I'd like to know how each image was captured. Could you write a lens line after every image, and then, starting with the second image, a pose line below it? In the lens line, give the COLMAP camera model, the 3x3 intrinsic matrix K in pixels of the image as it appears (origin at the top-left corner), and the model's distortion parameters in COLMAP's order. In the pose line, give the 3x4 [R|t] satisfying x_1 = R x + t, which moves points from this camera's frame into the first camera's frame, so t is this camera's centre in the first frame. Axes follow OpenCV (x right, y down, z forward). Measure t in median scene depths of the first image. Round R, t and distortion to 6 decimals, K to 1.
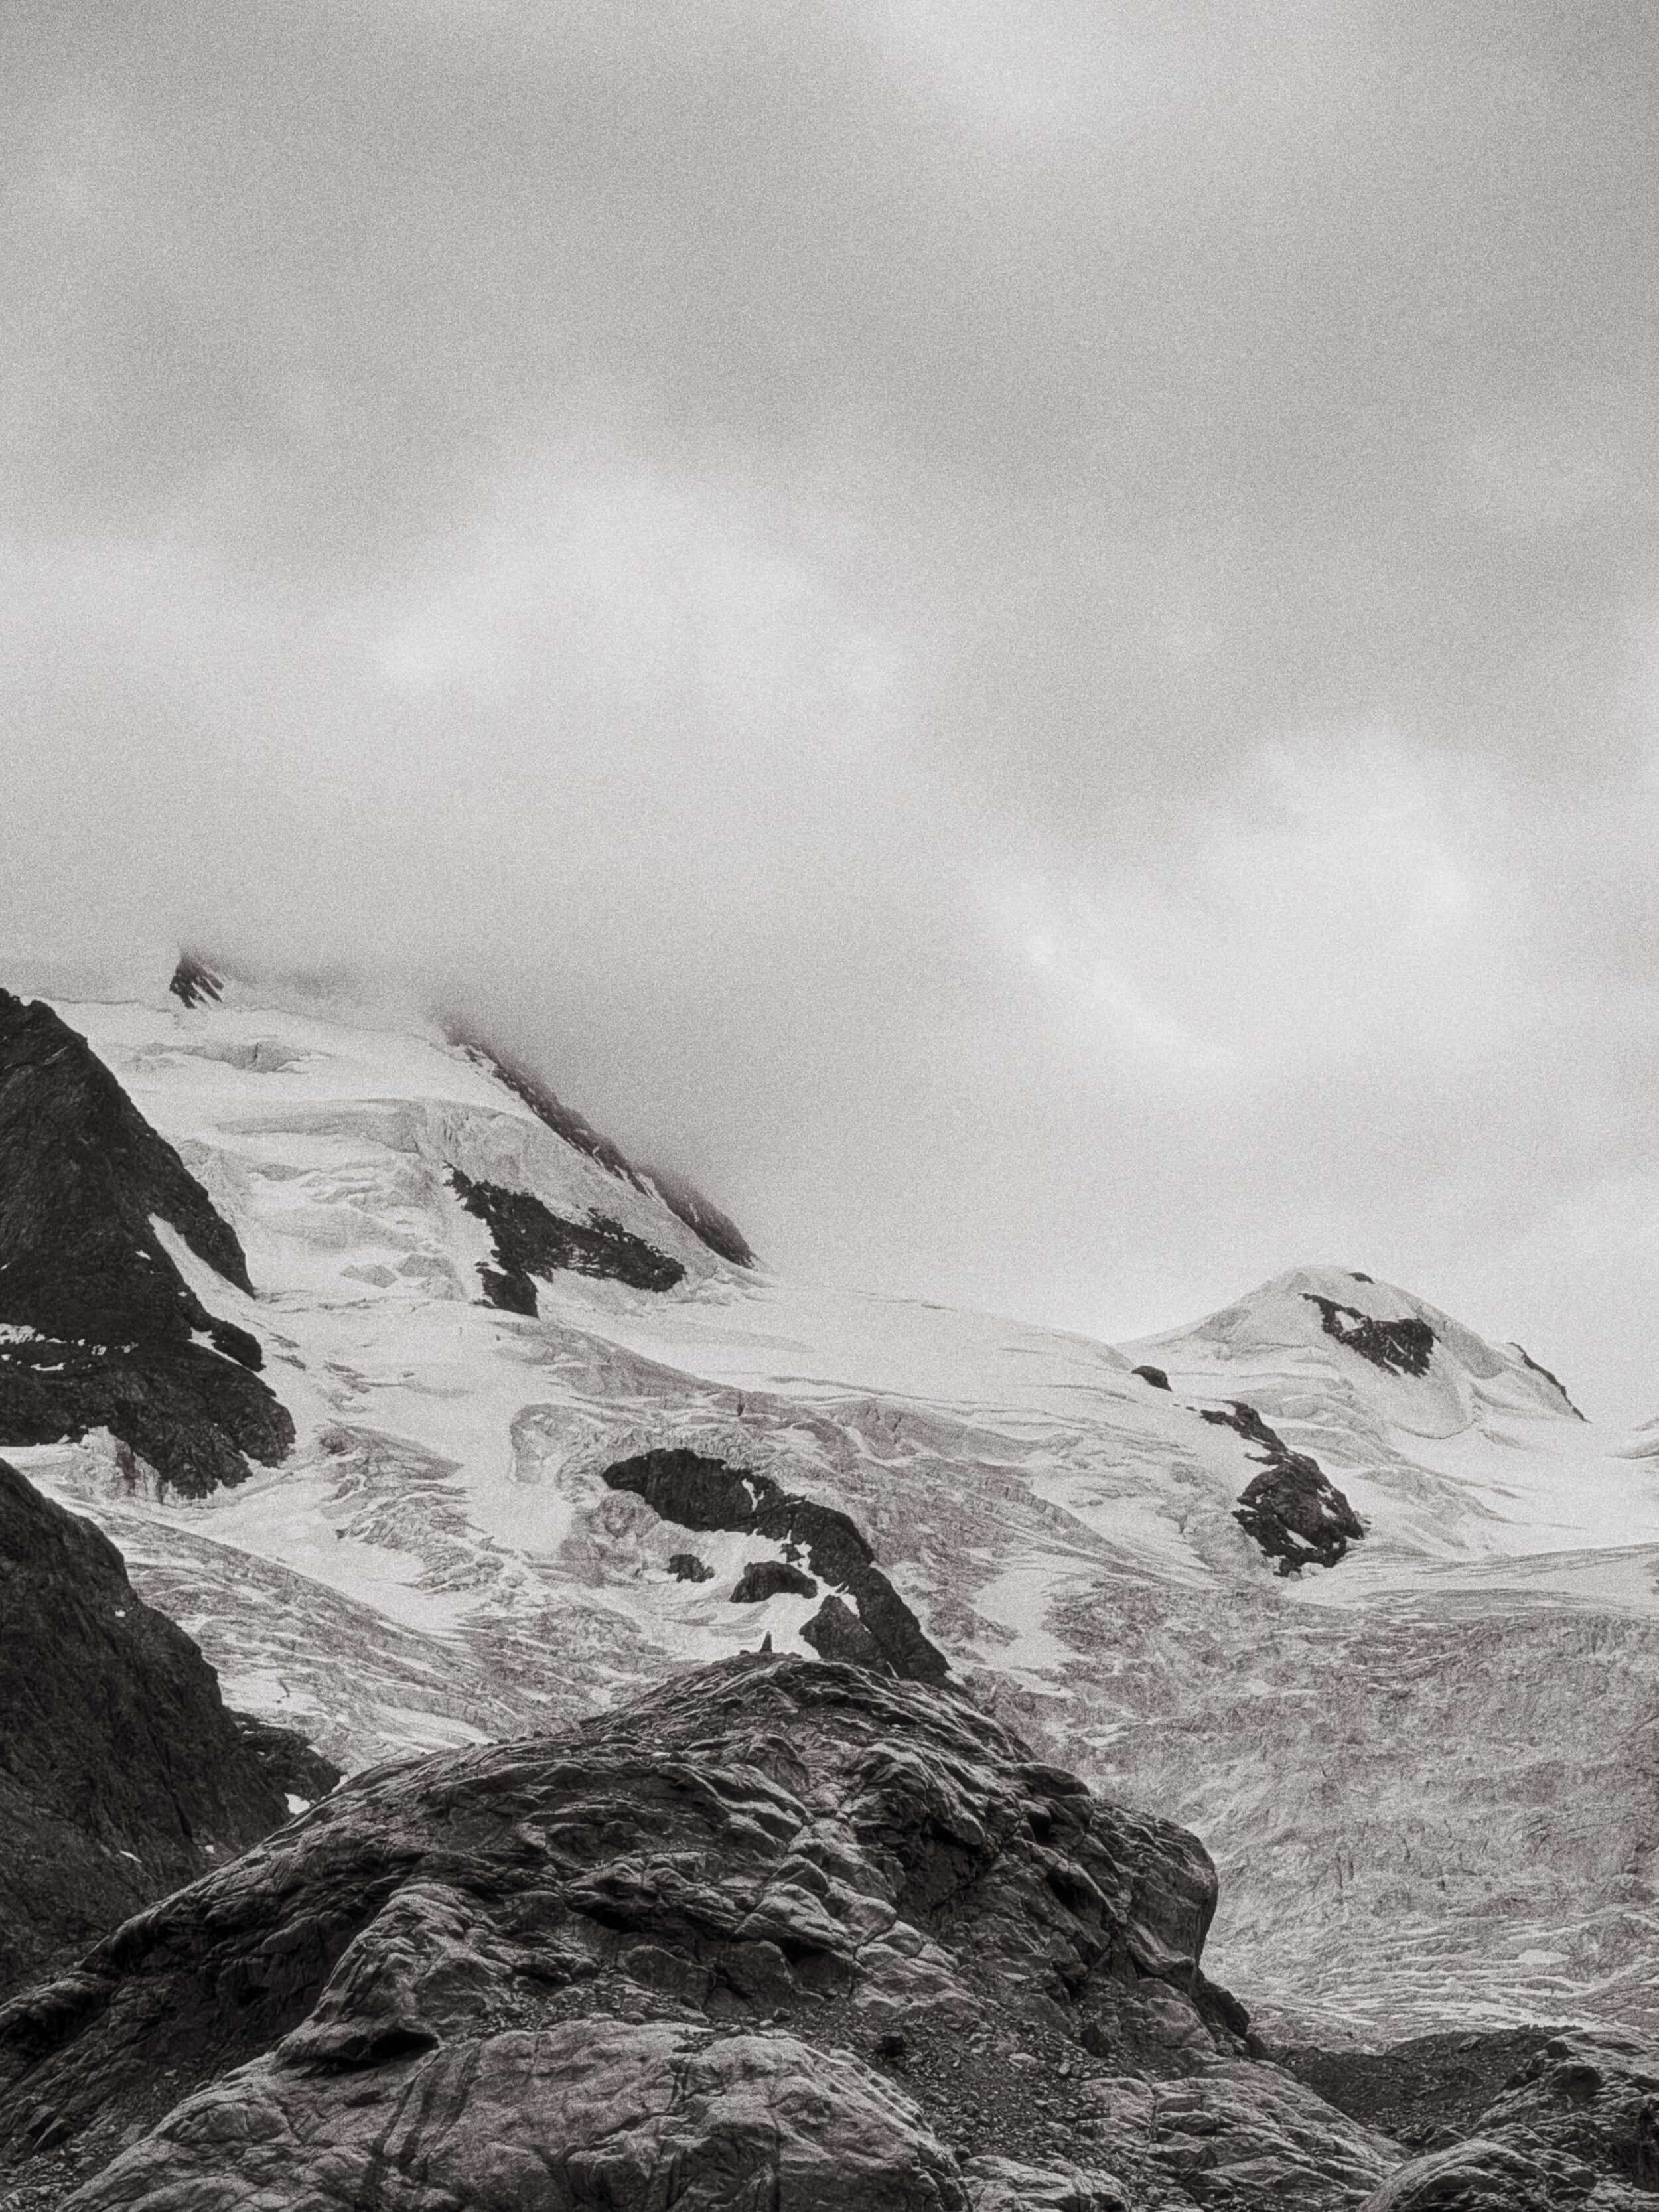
lens RADIAL K [[8242.2, 0, 933.5], [0, 8242.2, 1104.4], [0, 0, 1]] dist [0.187727, 0.255273]
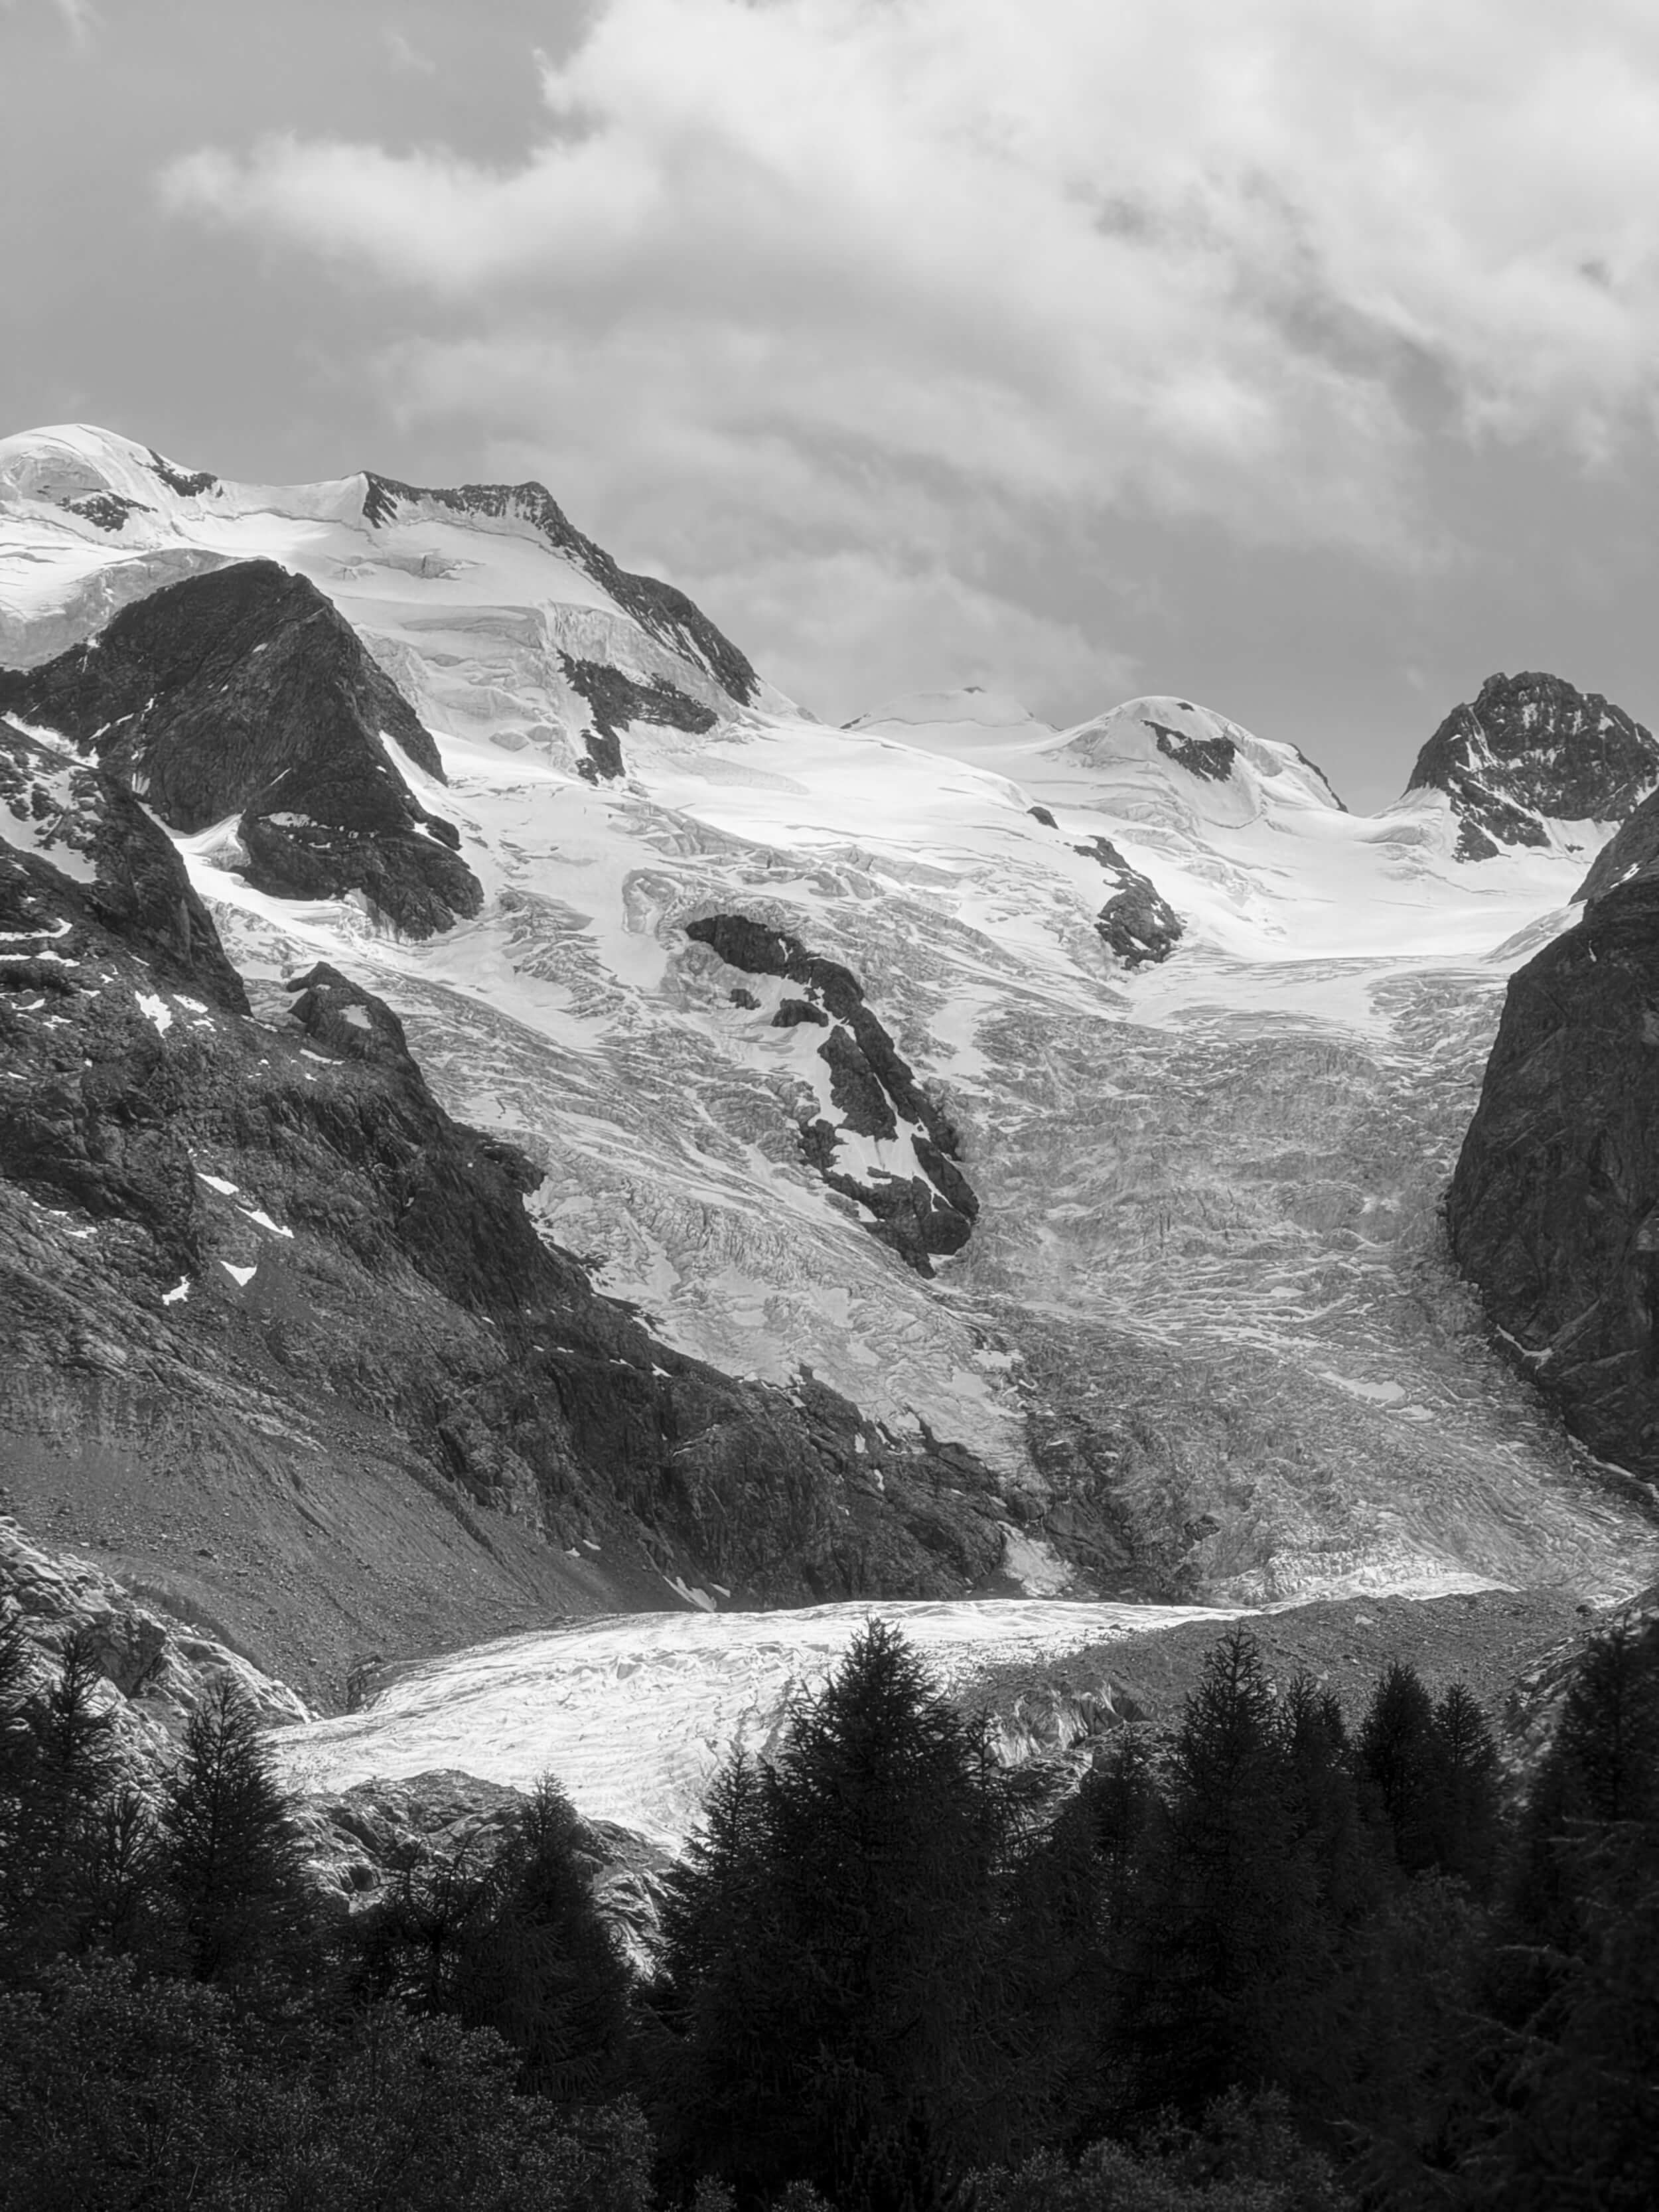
lens RADIAL K [[7716.0, 0, 829.5], [0, 7716.0, 1106.0], [0, 0, 1]] dist [0.206142, 0.466043]
pose [[0.999774, 0.019493, 0.008464, -0.025263], [-0.020489, 0.989875, 0.140458, -0.125885], [-0.005641, -0.140600, 0.990050, -0.426761]]
